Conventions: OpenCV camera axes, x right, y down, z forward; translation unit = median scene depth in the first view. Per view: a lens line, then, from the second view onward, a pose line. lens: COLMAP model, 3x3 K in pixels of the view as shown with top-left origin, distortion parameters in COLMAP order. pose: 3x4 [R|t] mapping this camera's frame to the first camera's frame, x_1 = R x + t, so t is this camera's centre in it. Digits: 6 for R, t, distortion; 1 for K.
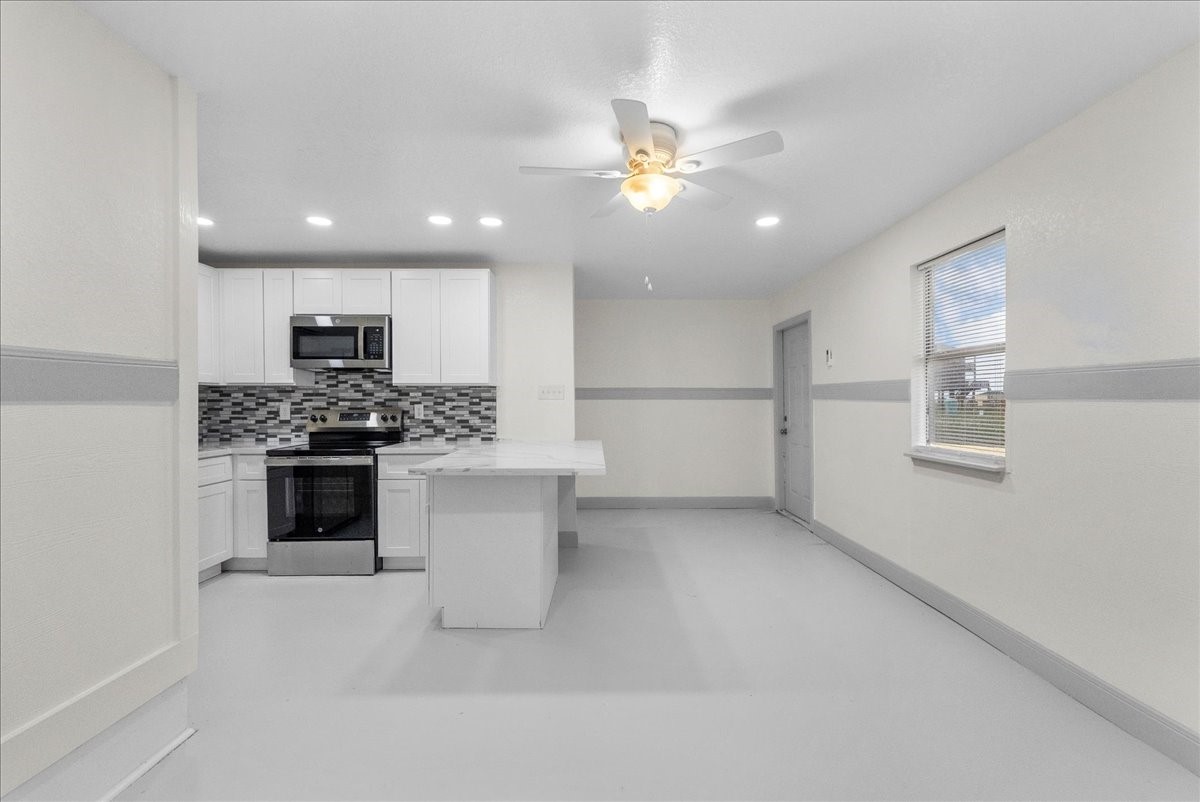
lens RADIAL K [[535.1, 0, 600.0], [0, 535.1, 401.0], [0, 0, 1]] dist [0.000706, 0.000199]
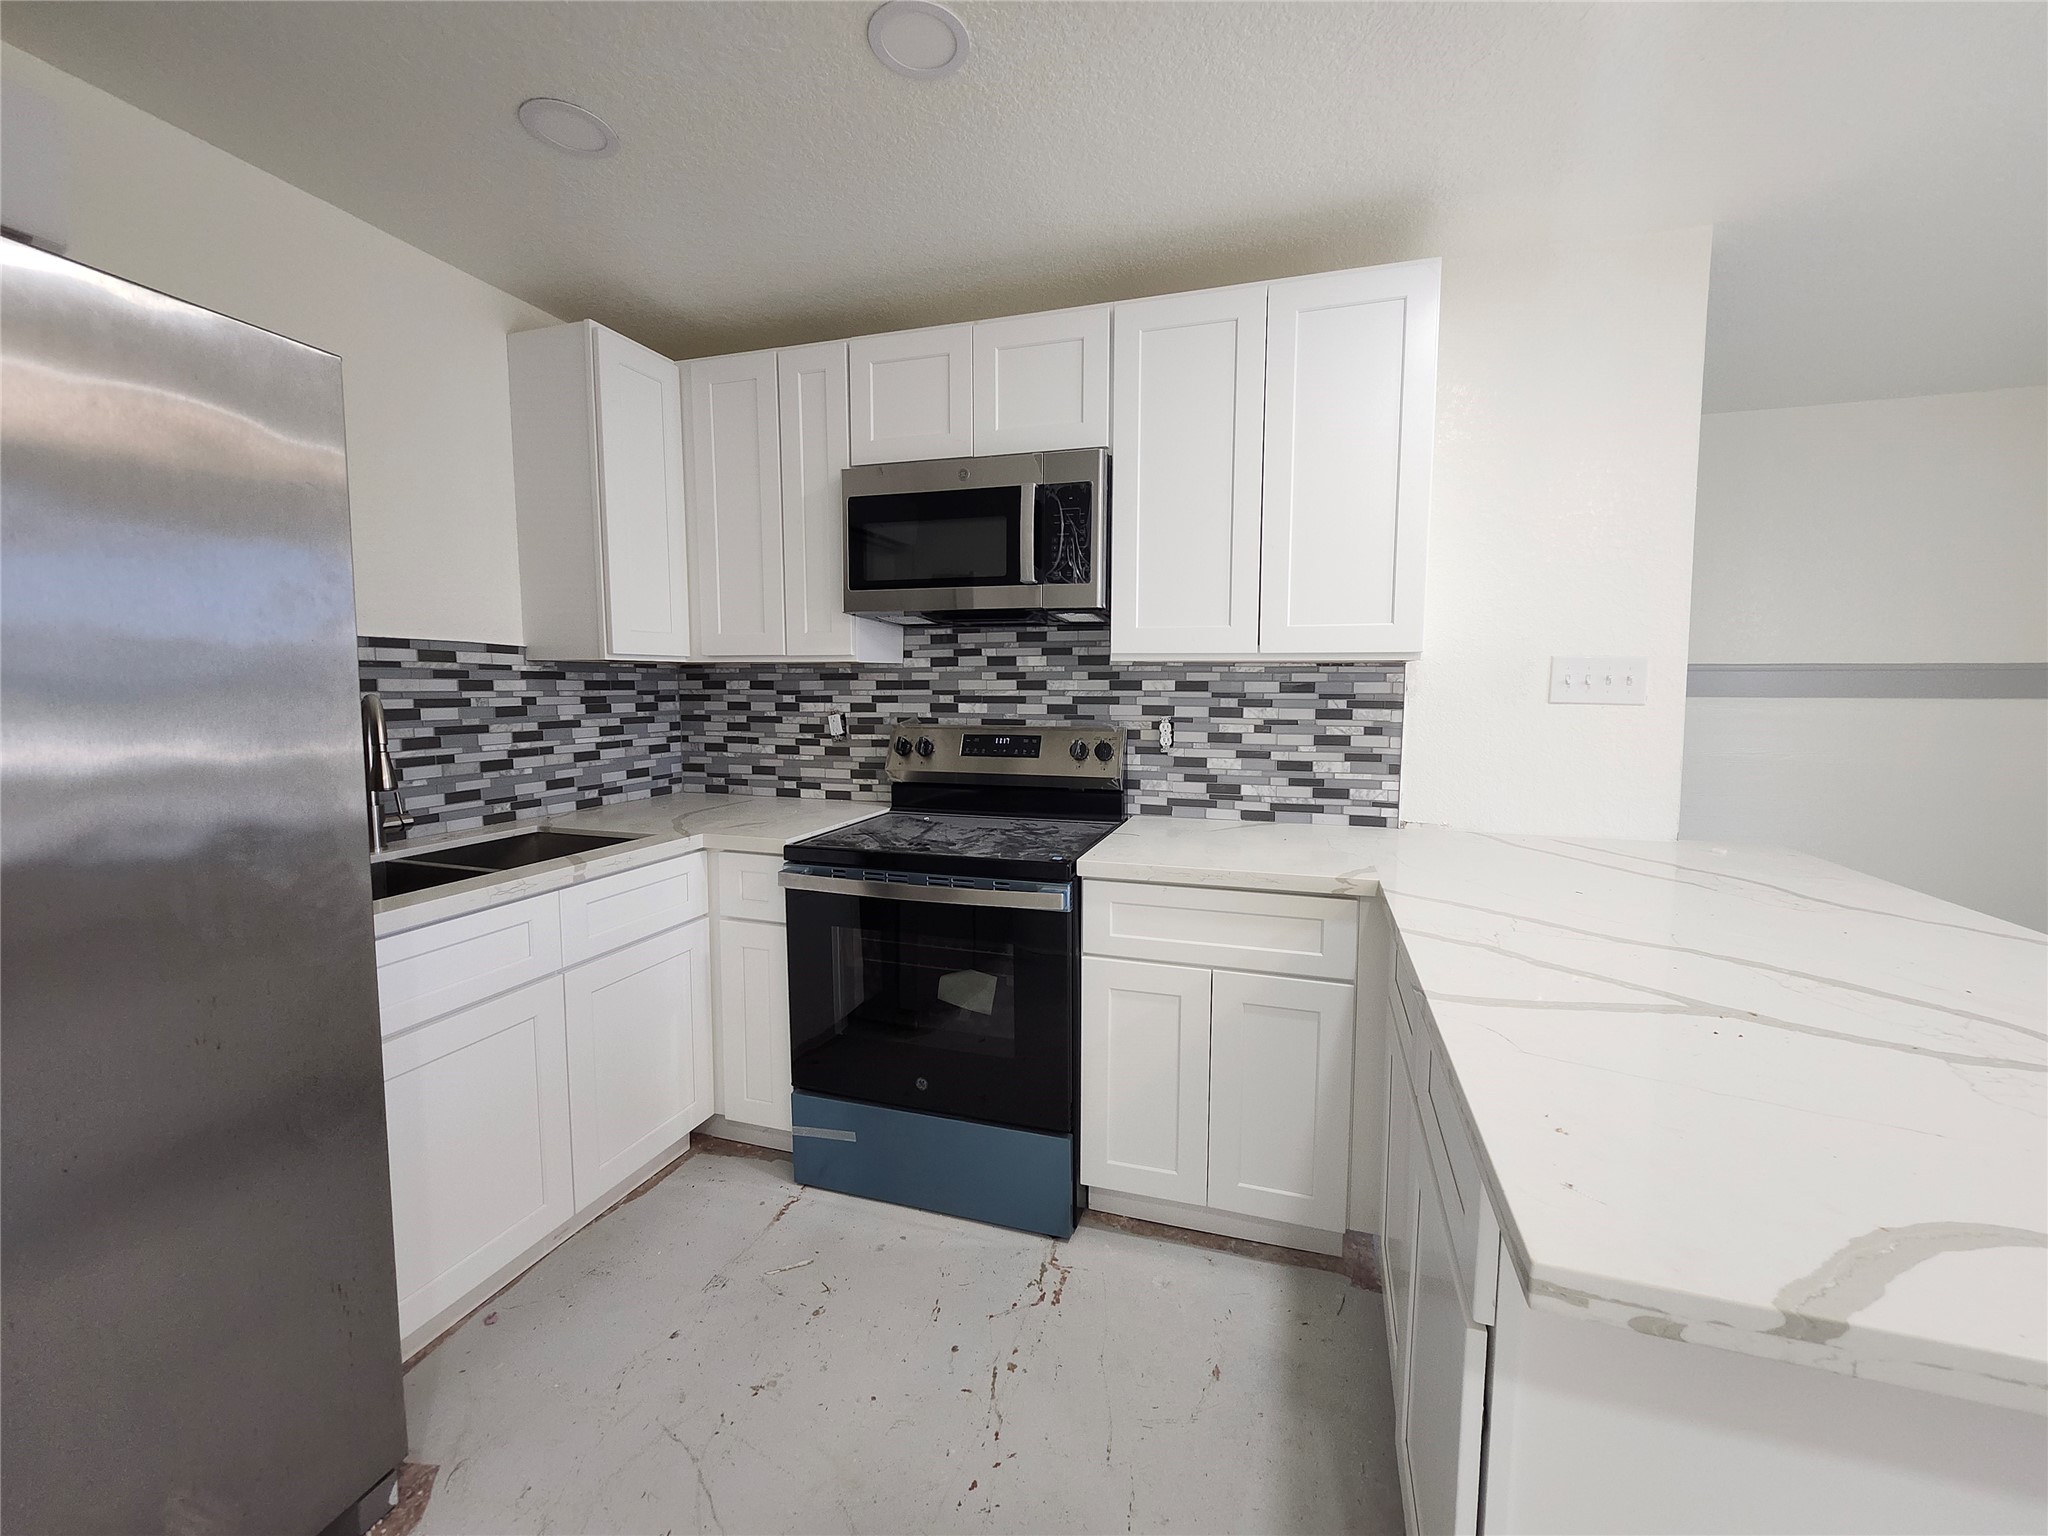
lens RADIAL K [[803.9, 0, 1051.0], [0, 803.9, 752.0], [0, 0, 1]] dist [-0.002238, 0.005718]
pose [[0.954371, 0.030228, -0.297089, -0.253090], [-0.004620, 0.996239, 0.086525, -0.014295], [0.298587, -0.081205, 0.950922, 0.468216]]
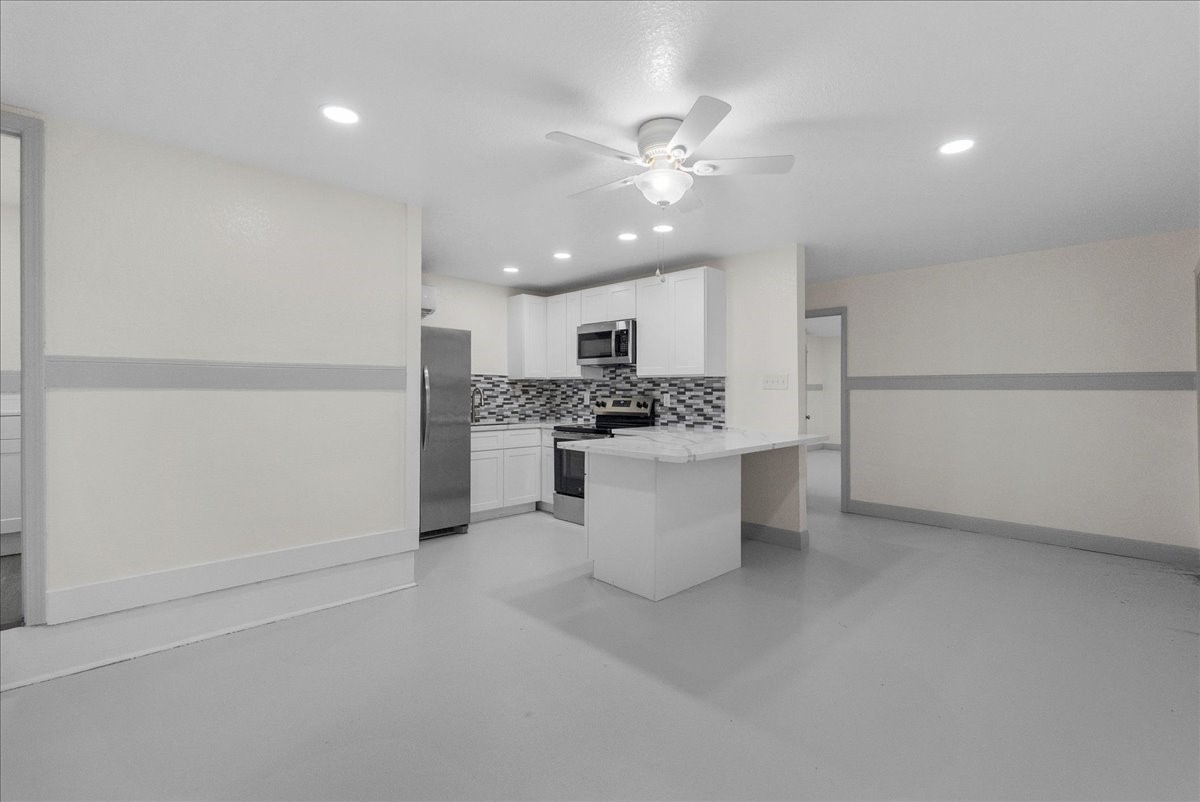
lens RADIAL K [[537.8, 0, 606.5], [0, 537.8, 391.8], [0, 0, 1]] dist [-0.021006, 0.012578]
pose [[0.700287, 0.004296, -0.713849, 0.388412], [-0.002926, 0.999991, 0.003148, -0.001013], [0.713856, -0.000116, 0.700293, 0.108352]]
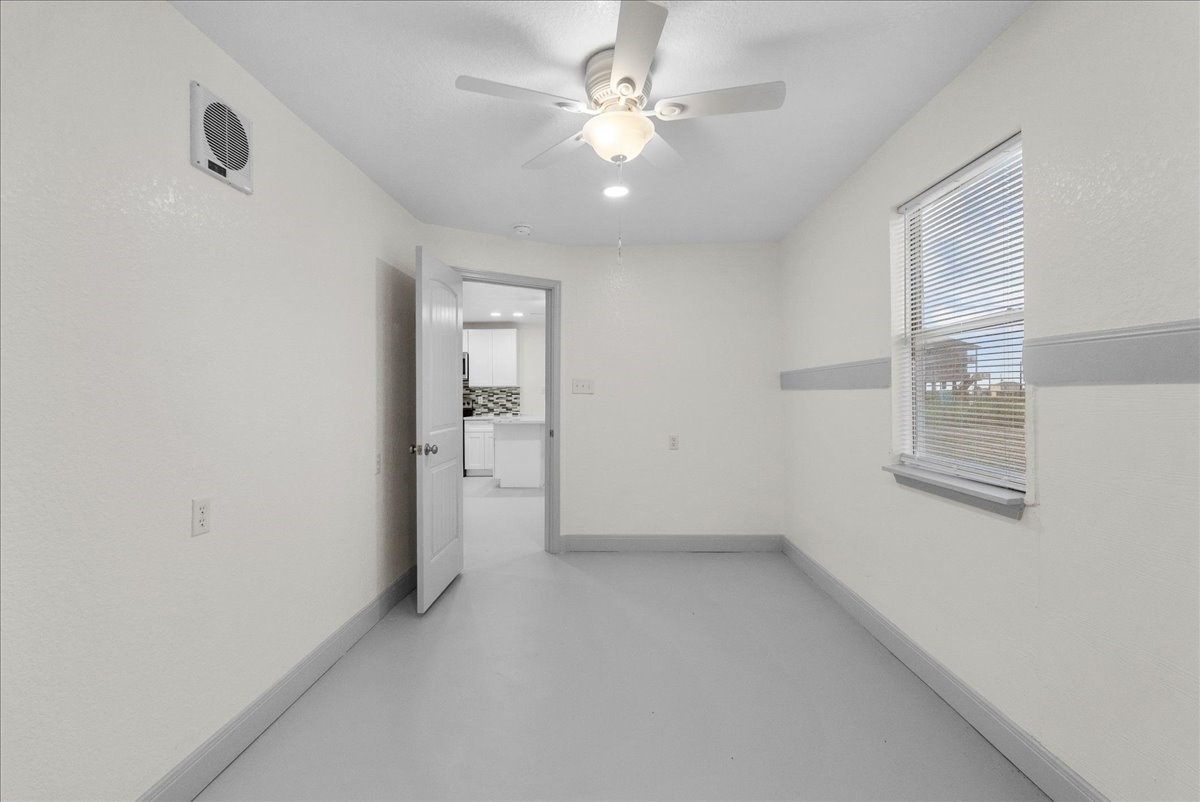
lens RADIAL K [[537.8, 0, 606.5], [0, 537.8, 391.8], [0, 0, 1]] dist [-0.021006, 0.012578]
pose [[0.999852, -0.004182, -0.016674, 0.153049], [0.004131, 0.999987, -0.003078, -0.002622], [0.016686, 0.003008, 0.999856, -0.946972]]
